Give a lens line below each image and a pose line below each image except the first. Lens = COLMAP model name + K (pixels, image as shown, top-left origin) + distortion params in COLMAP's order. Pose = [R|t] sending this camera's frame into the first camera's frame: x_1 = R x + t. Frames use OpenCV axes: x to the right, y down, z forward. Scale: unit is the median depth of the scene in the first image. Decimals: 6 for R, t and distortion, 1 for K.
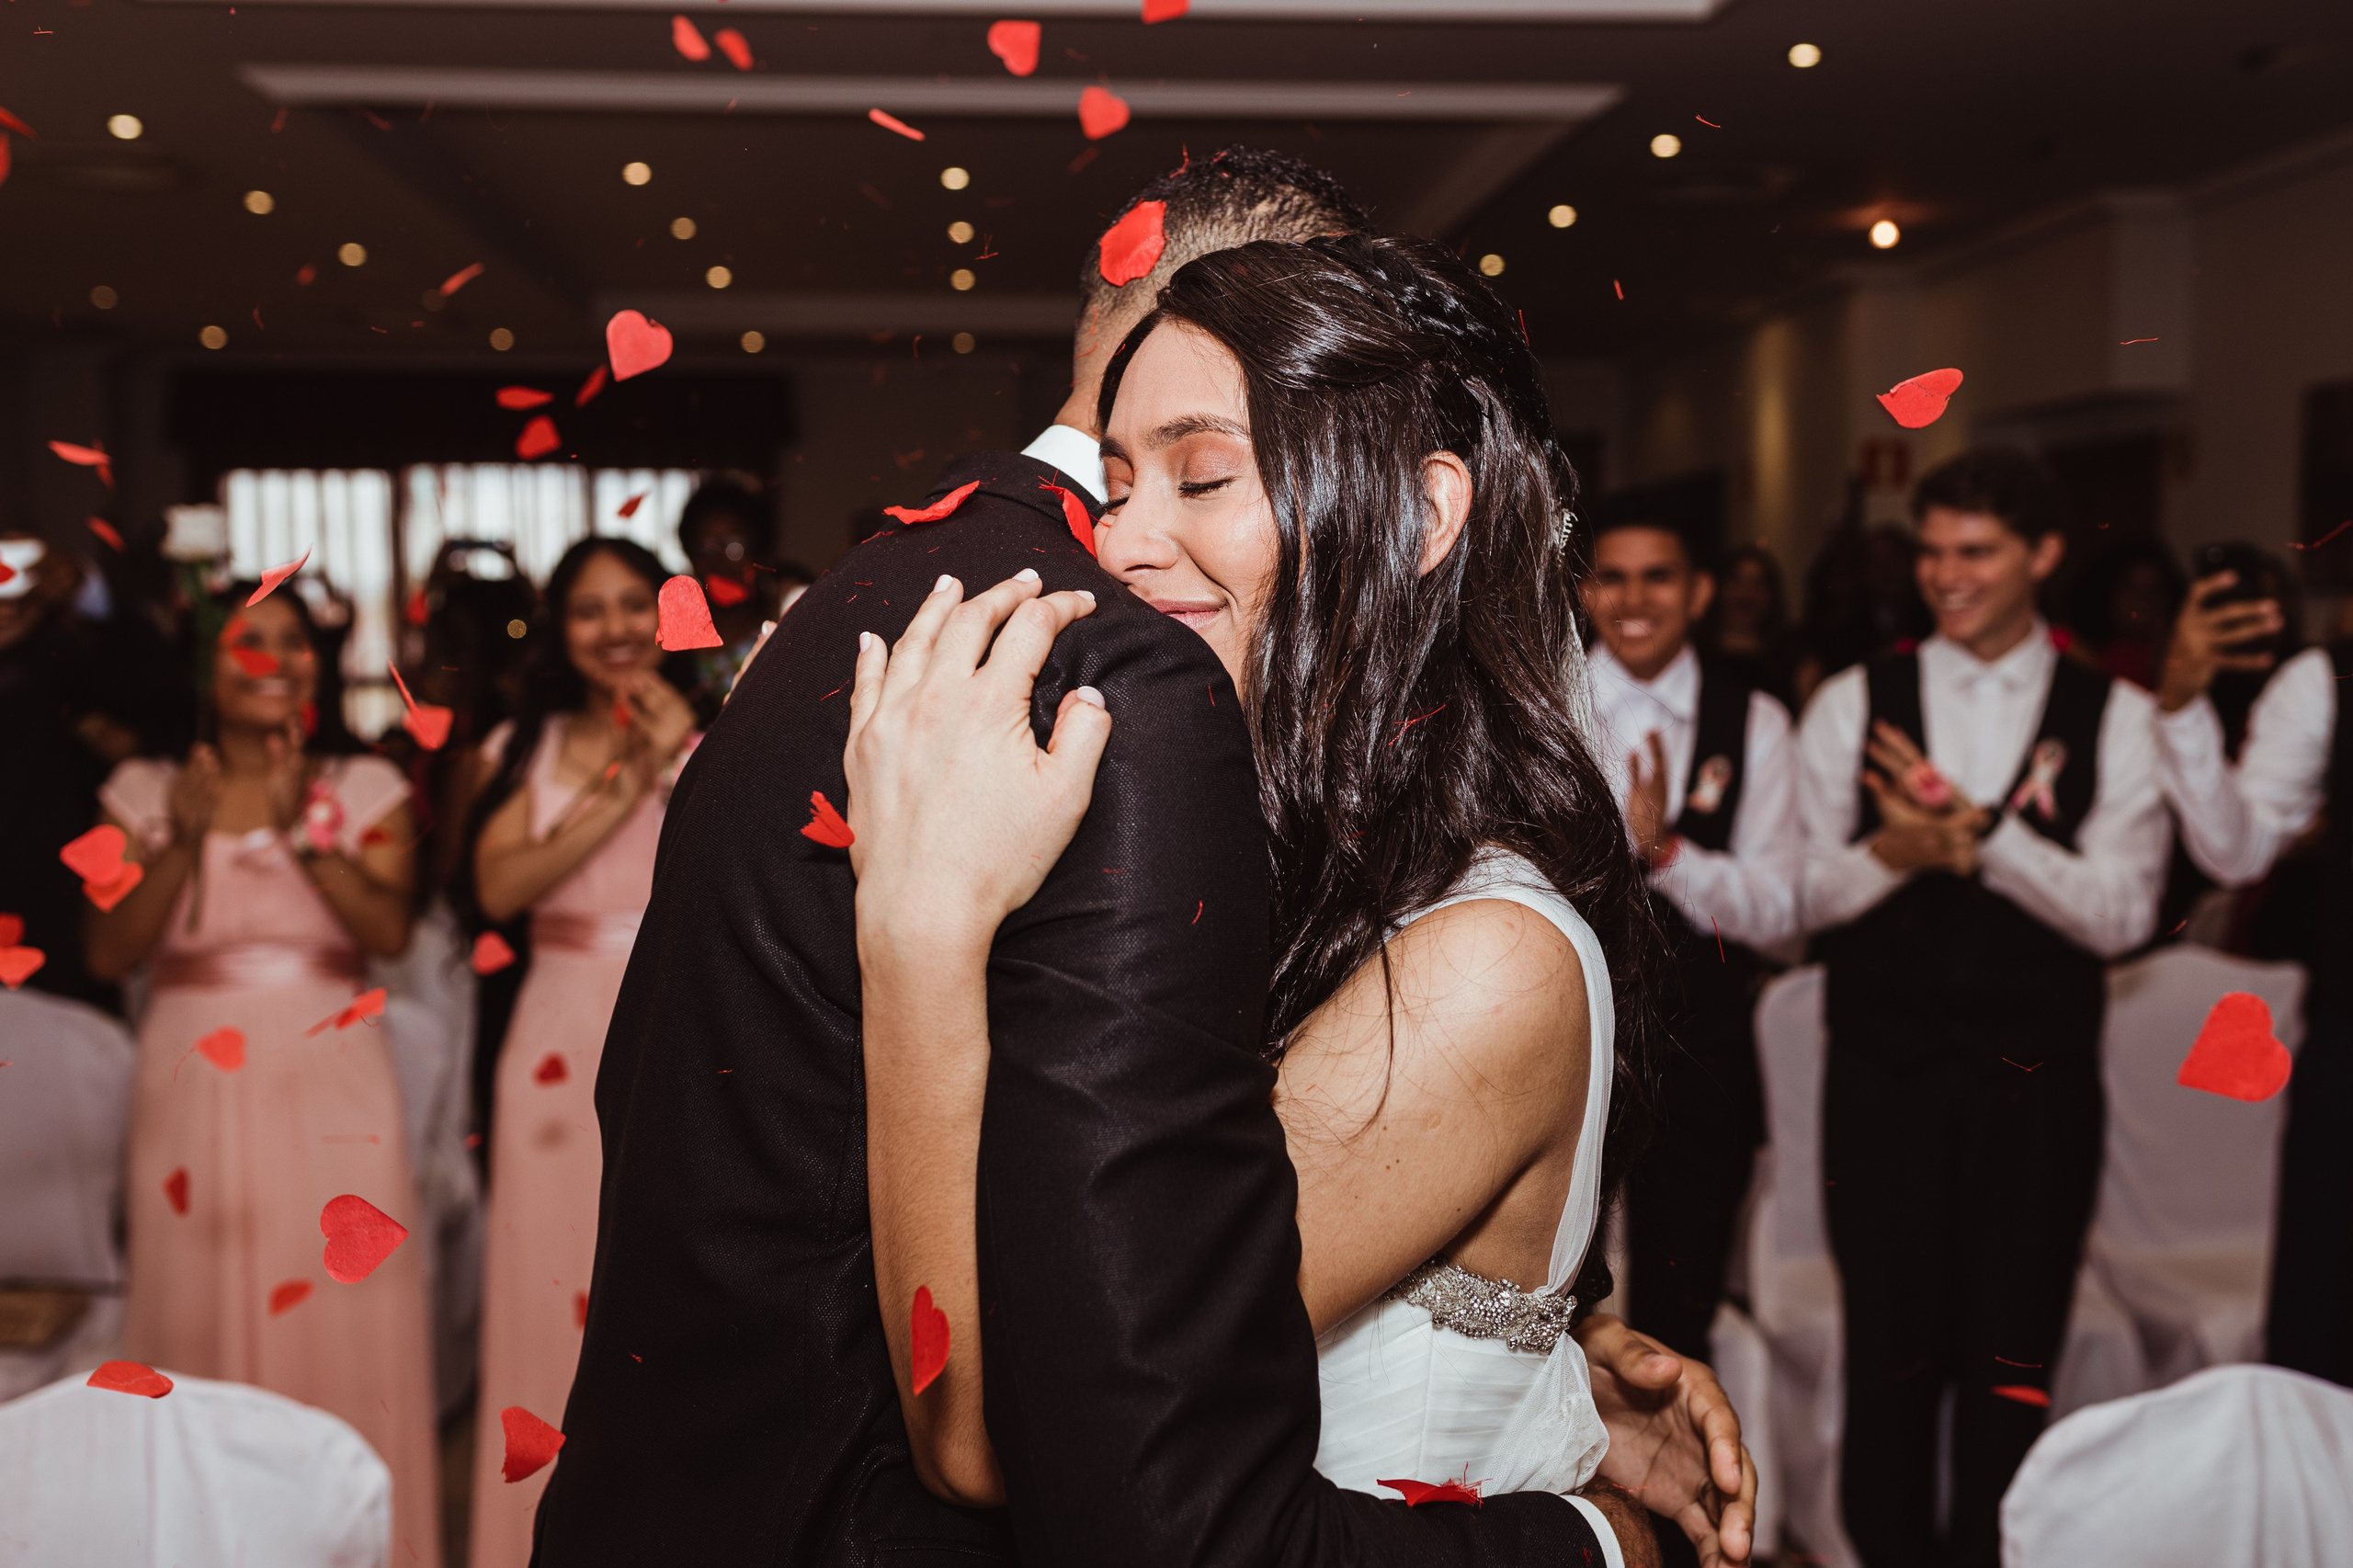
lens RADIAL K [[2207.7, 0, 1176.5], [0, 2207.7, 784.0], [0, 0, 1]] dist [0.106193, -0.089039]
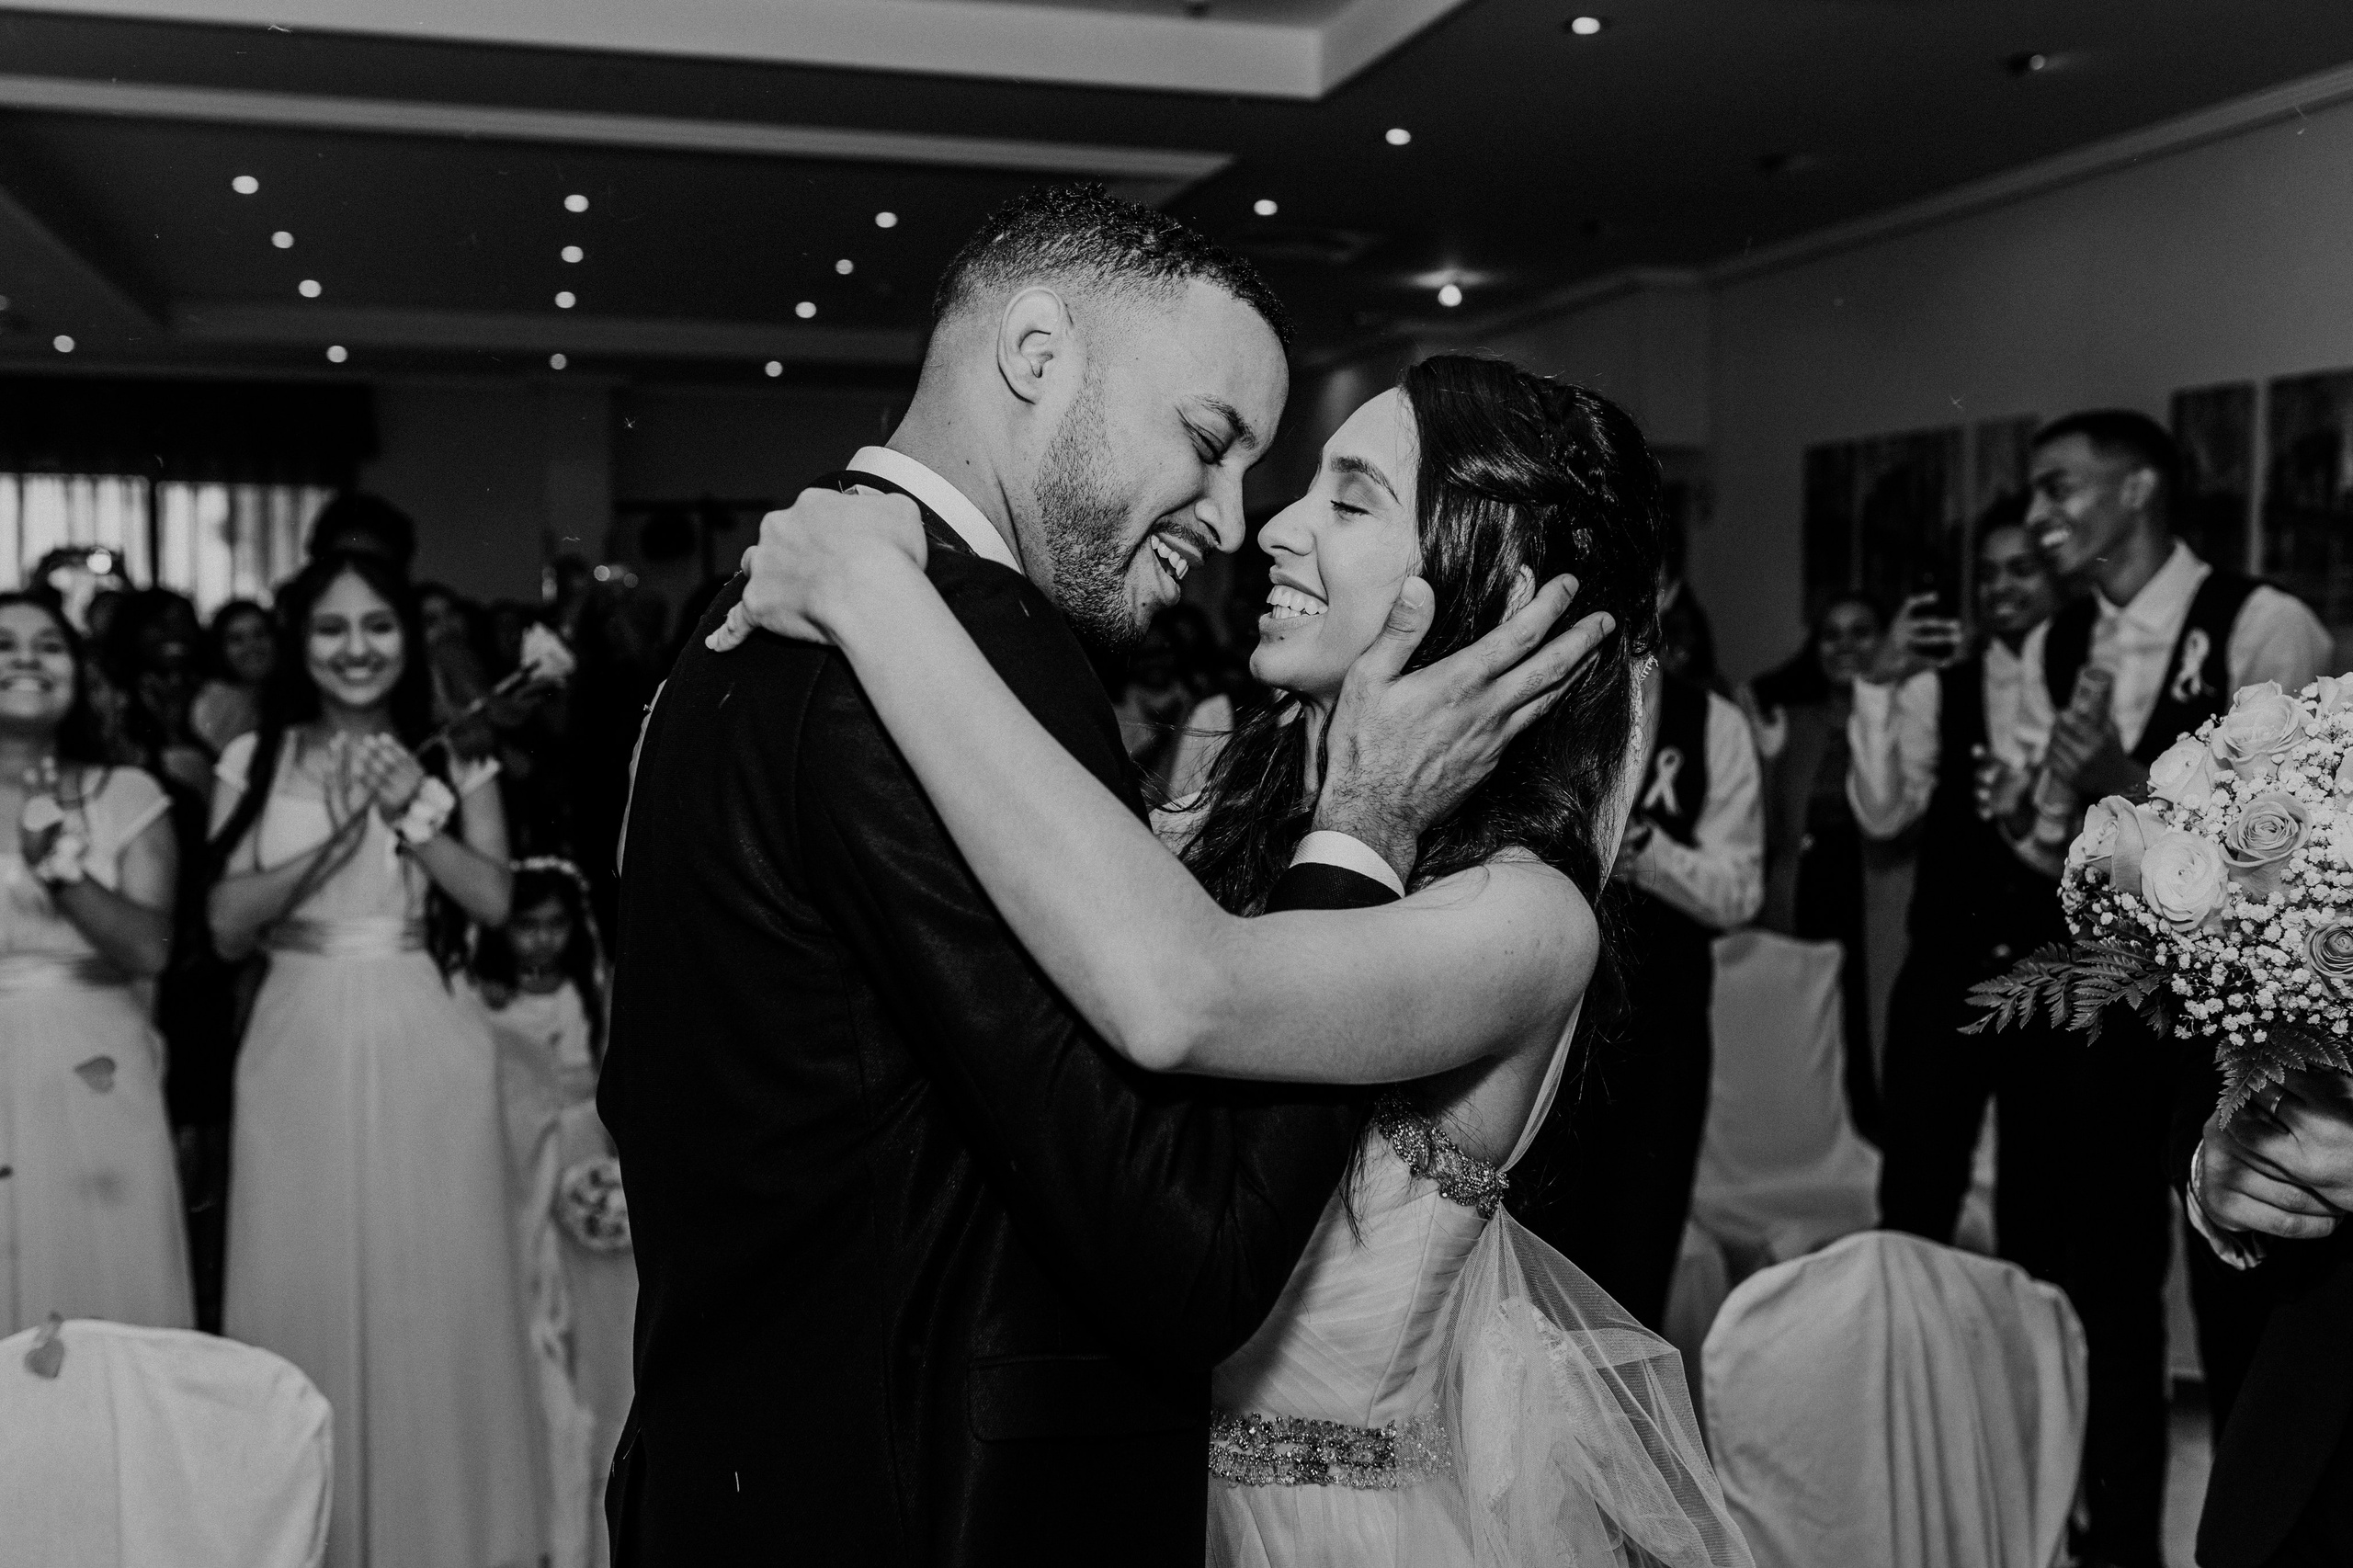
lens RADIAL K [[2207.7, 0, 1176.5], [0, 2207.7, 784.0], [0, 0, 1]] dist [0.106193, -0.089039]
pose [[0.980417, -0.006335, 0.196831, -0.106763], [0.009227, 0.999863, -0.013776, 0.015850], [-0.196717, 0.015322, 0.980341, -0.104327]]
